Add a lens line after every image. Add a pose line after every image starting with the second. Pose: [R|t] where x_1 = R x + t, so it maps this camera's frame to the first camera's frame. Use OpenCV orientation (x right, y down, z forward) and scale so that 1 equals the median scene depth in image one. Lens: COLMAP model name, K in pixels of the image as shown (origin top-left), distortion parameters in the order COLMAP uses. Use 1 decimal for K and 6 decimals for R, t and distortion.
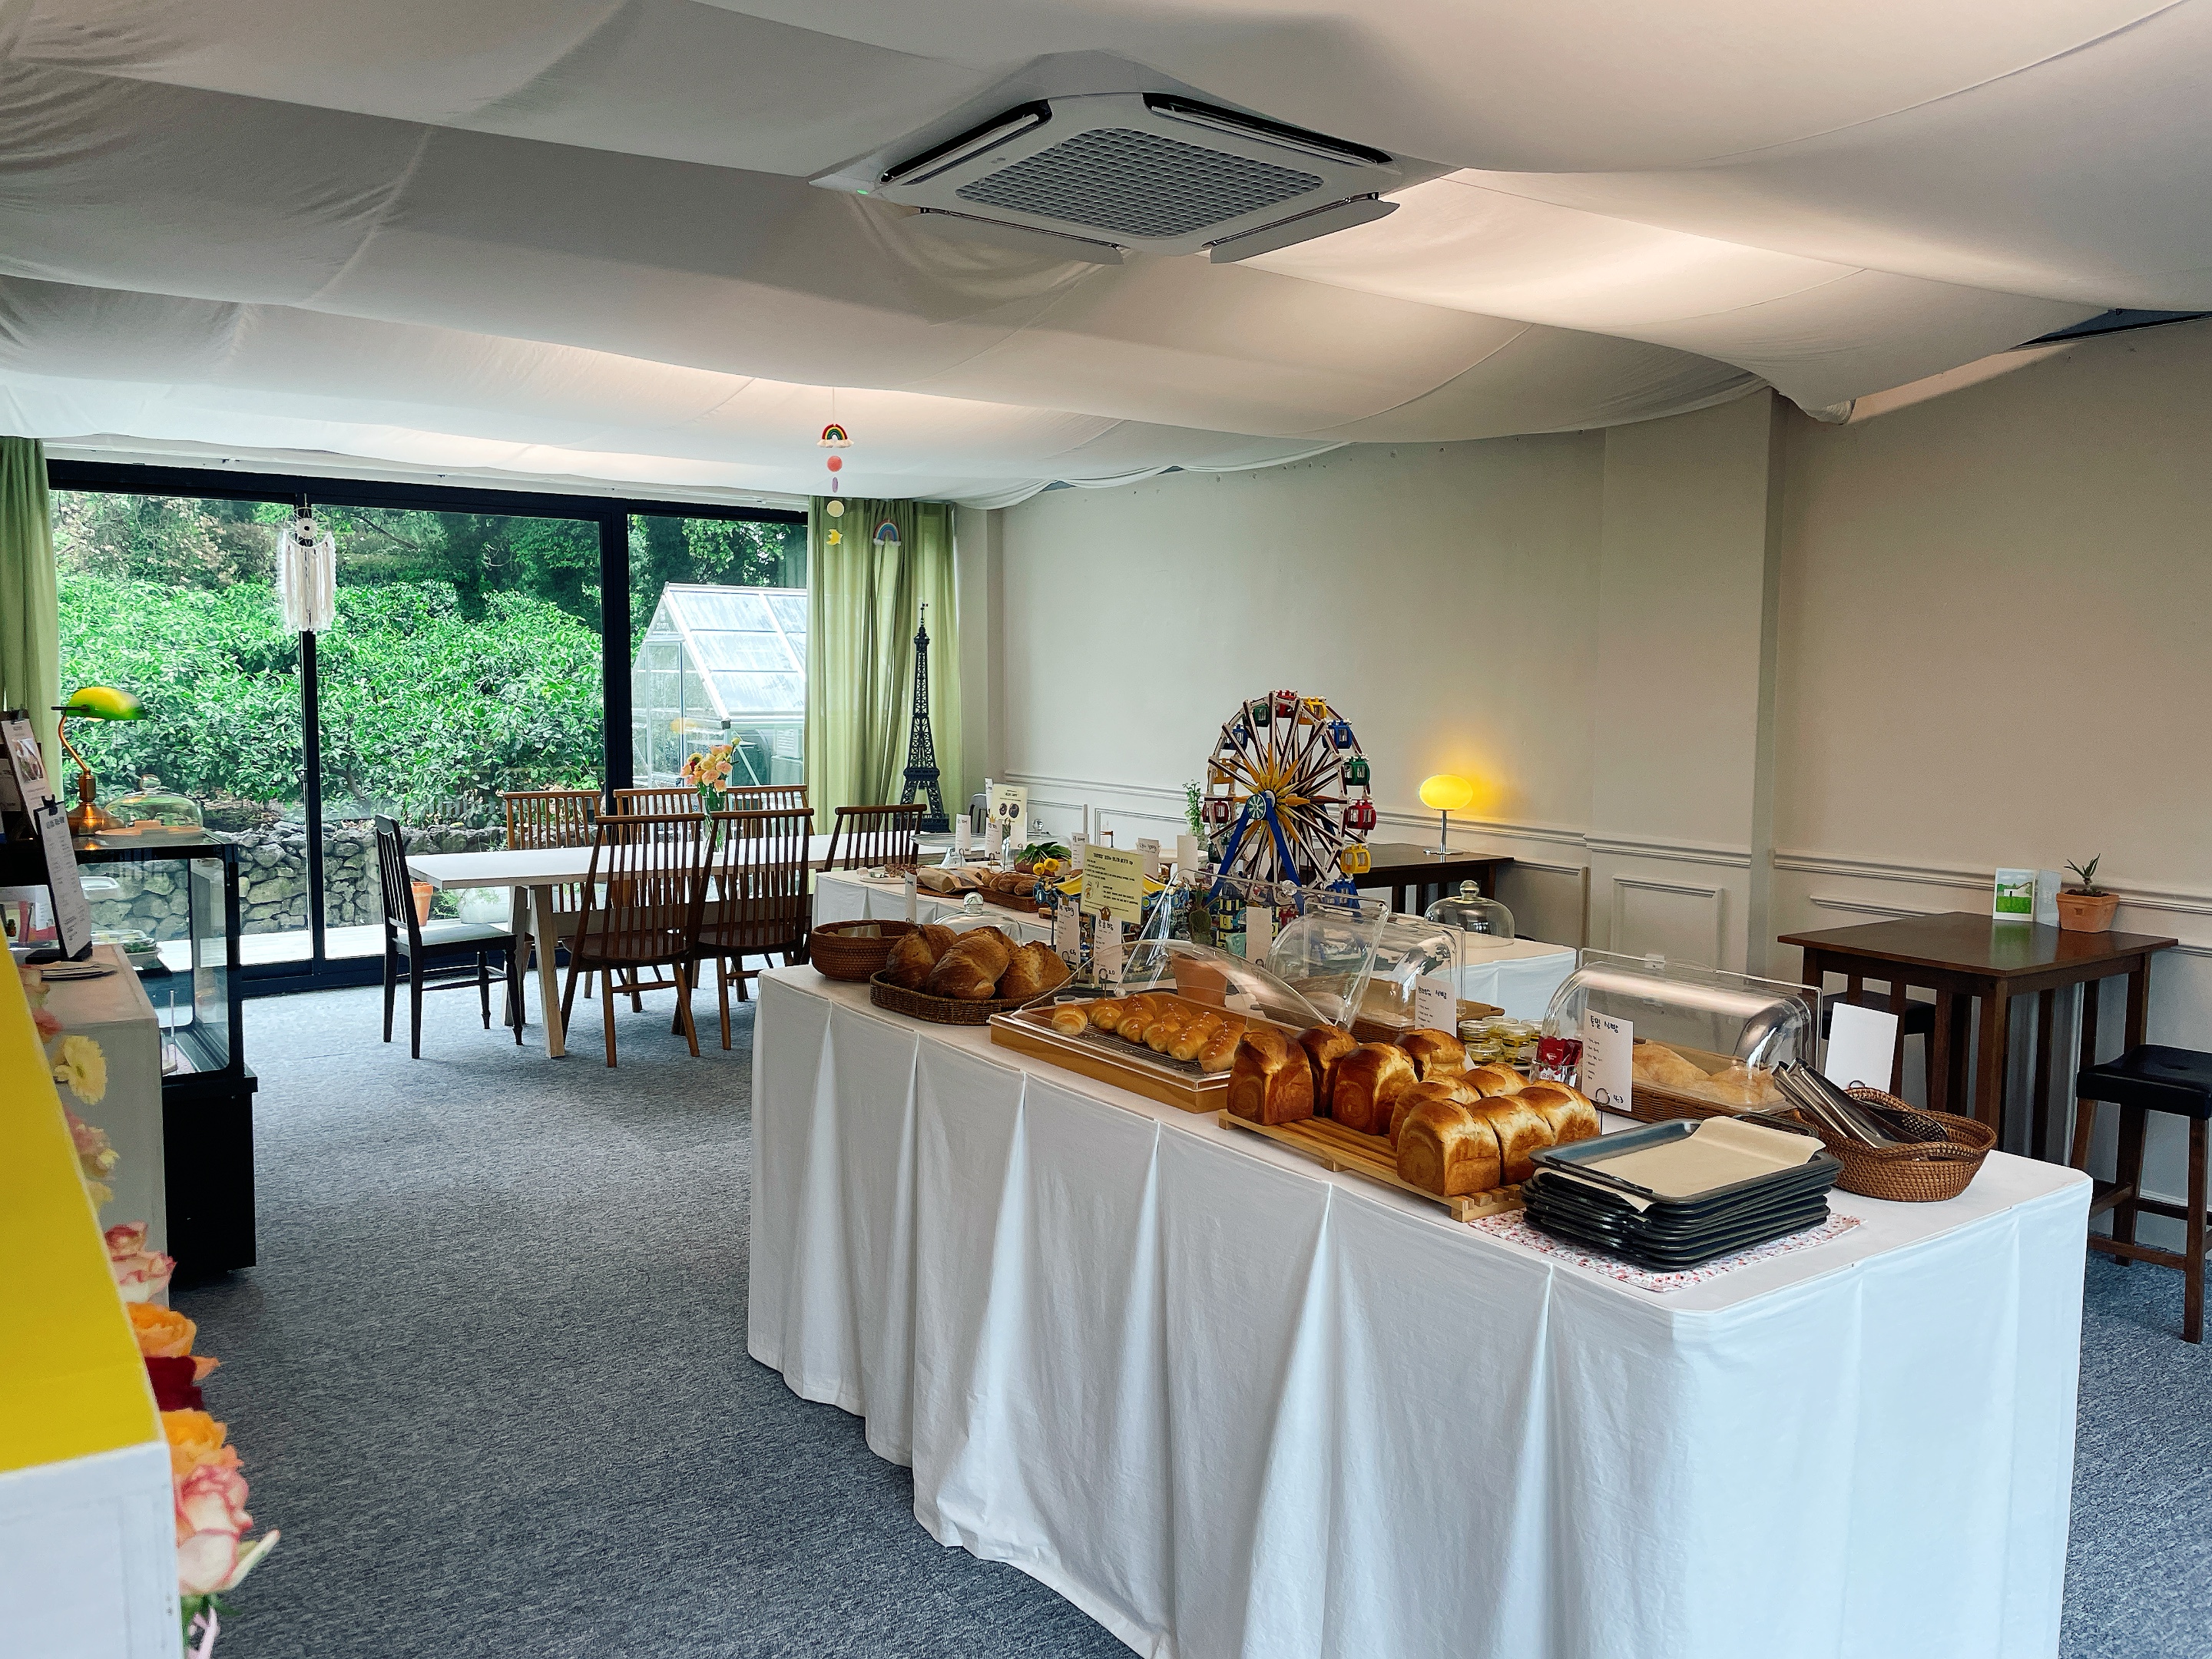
lens RADIAL K [[1657.2, 0, 1105.9], [0, 1657.2, 828.0], [0, 0, 1]] dist [0.032303, -0.004110]
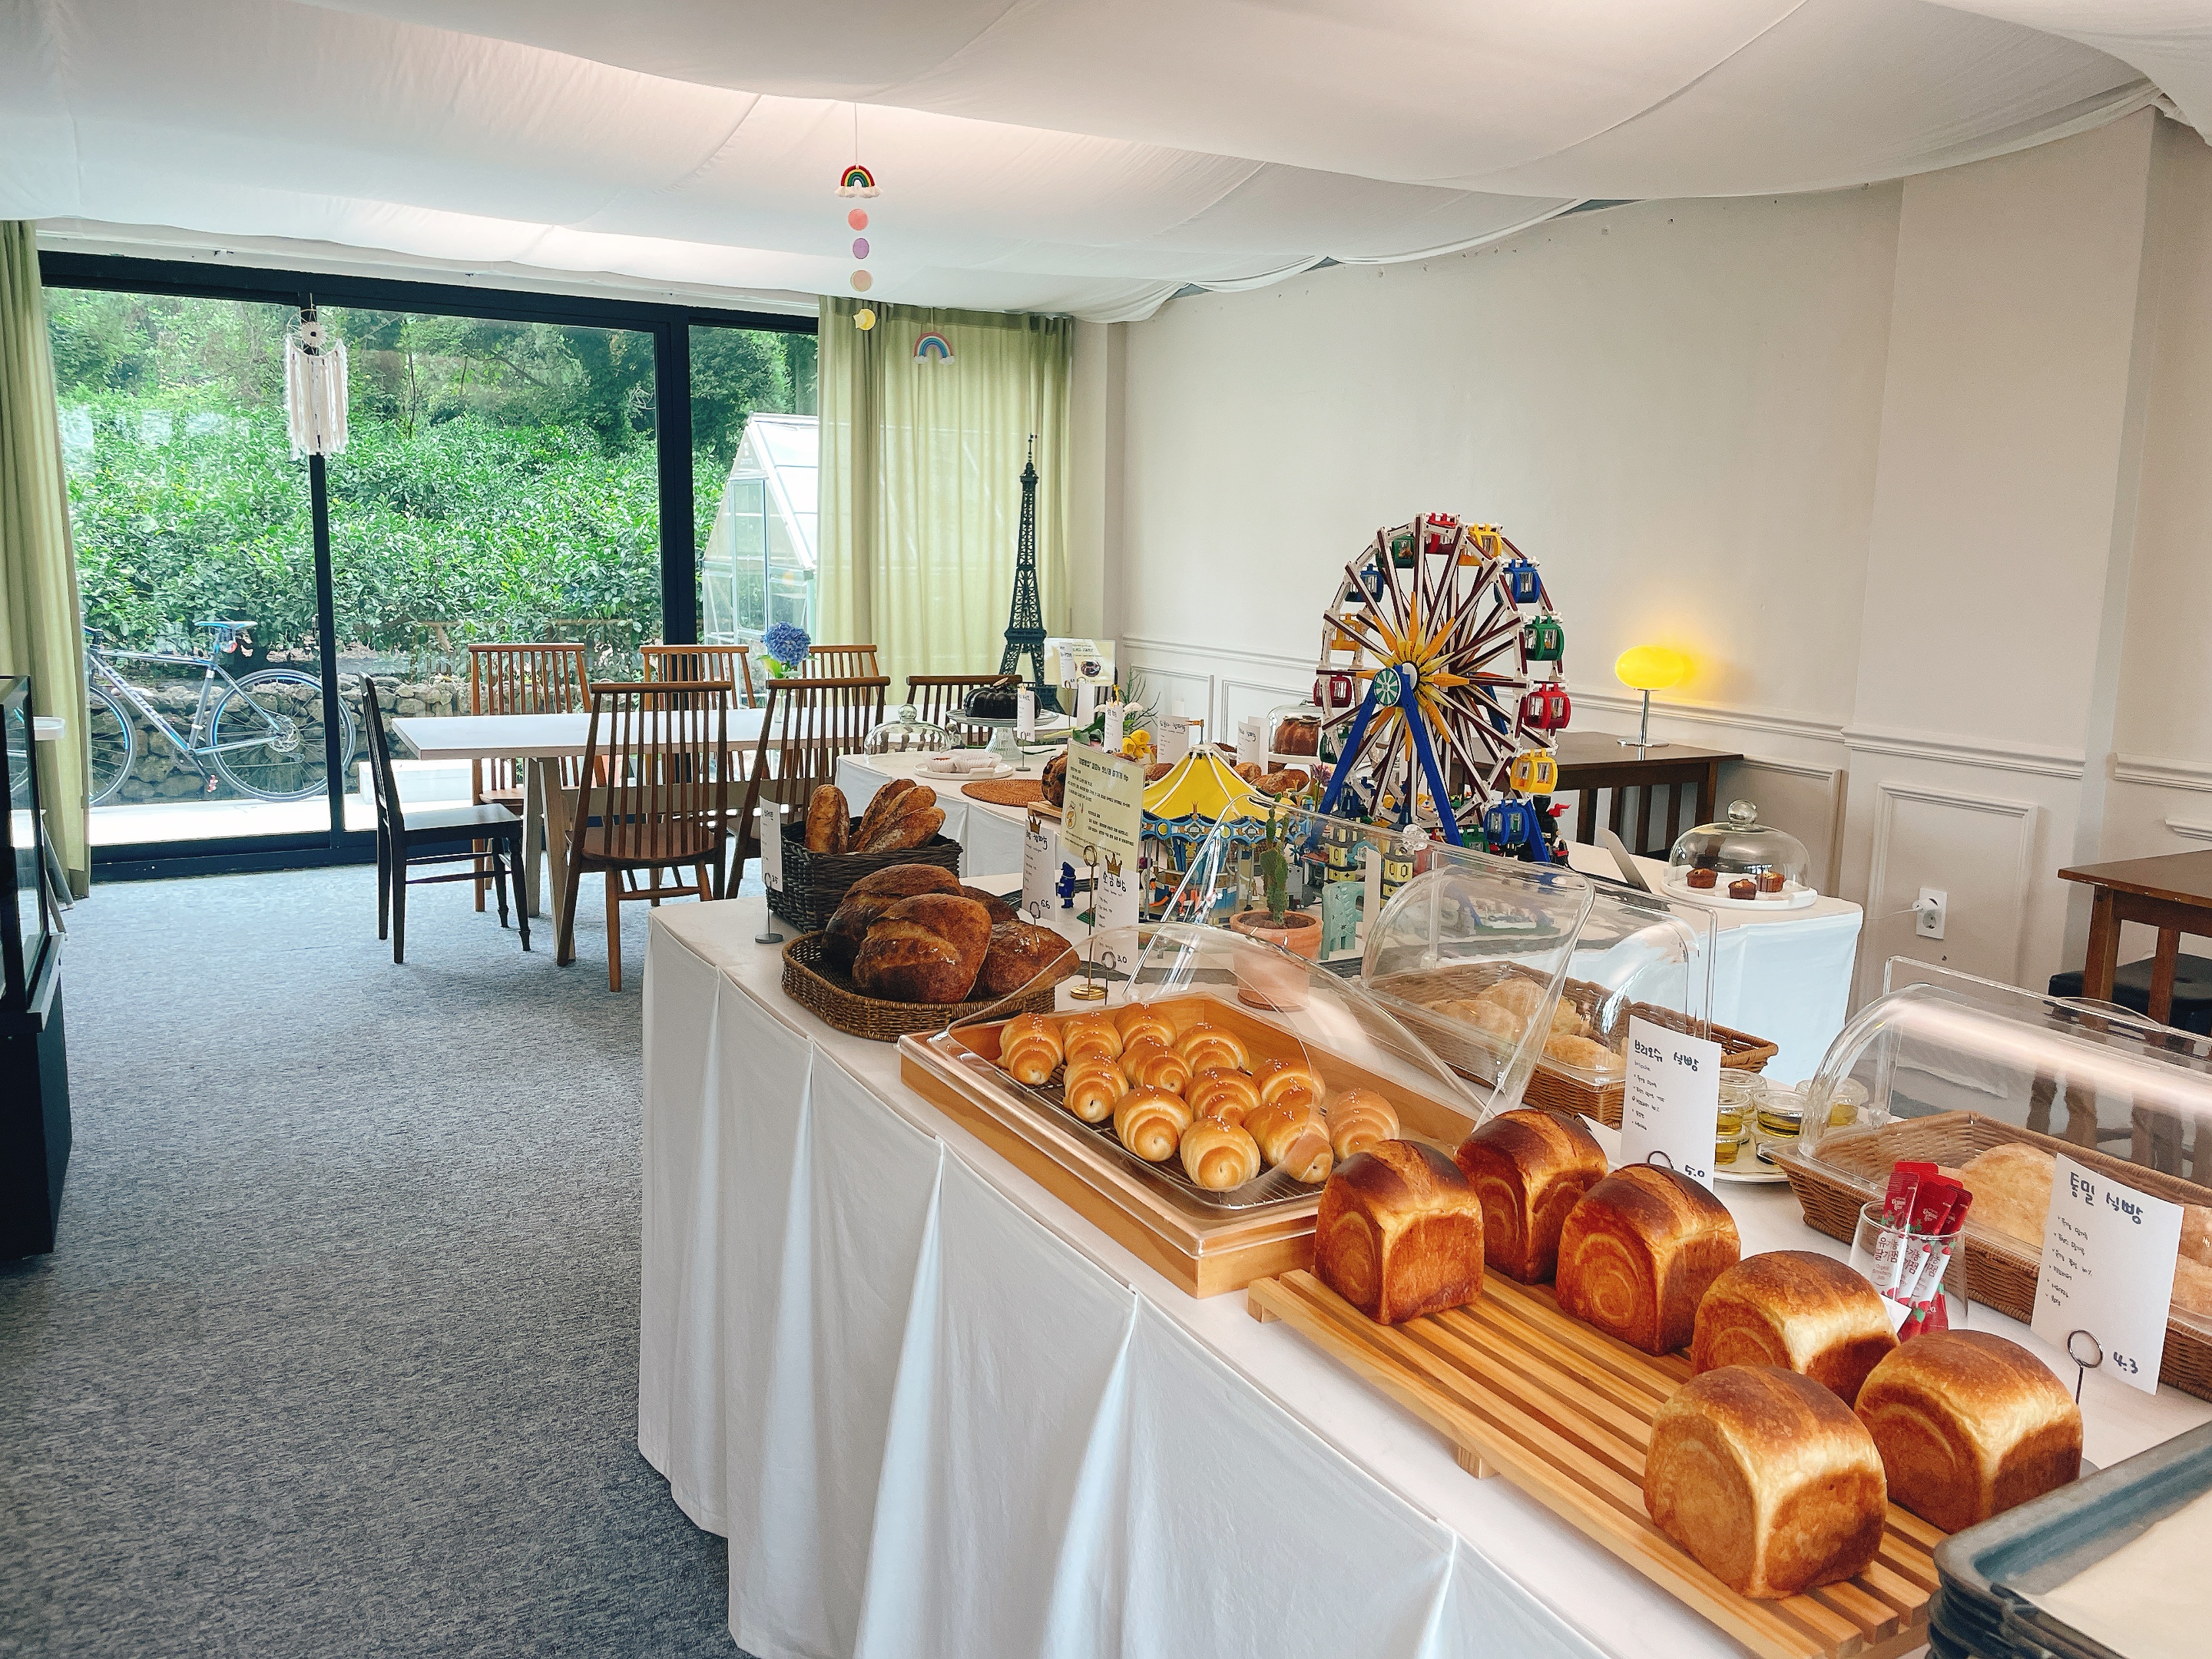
lens RADIAL K [[1657.2, 0, 1102.8], [0, 1657.2, 822.4], [0, 0, 1]] dist [0.032303, -0.004110]
pose [[0.994456, 0.030219, -0.100719, 0.039906], [-0.022388, 0.996703, 0.077991, -0.007232], [0.102744, -0.075304, 0.991853, 0.282144]]
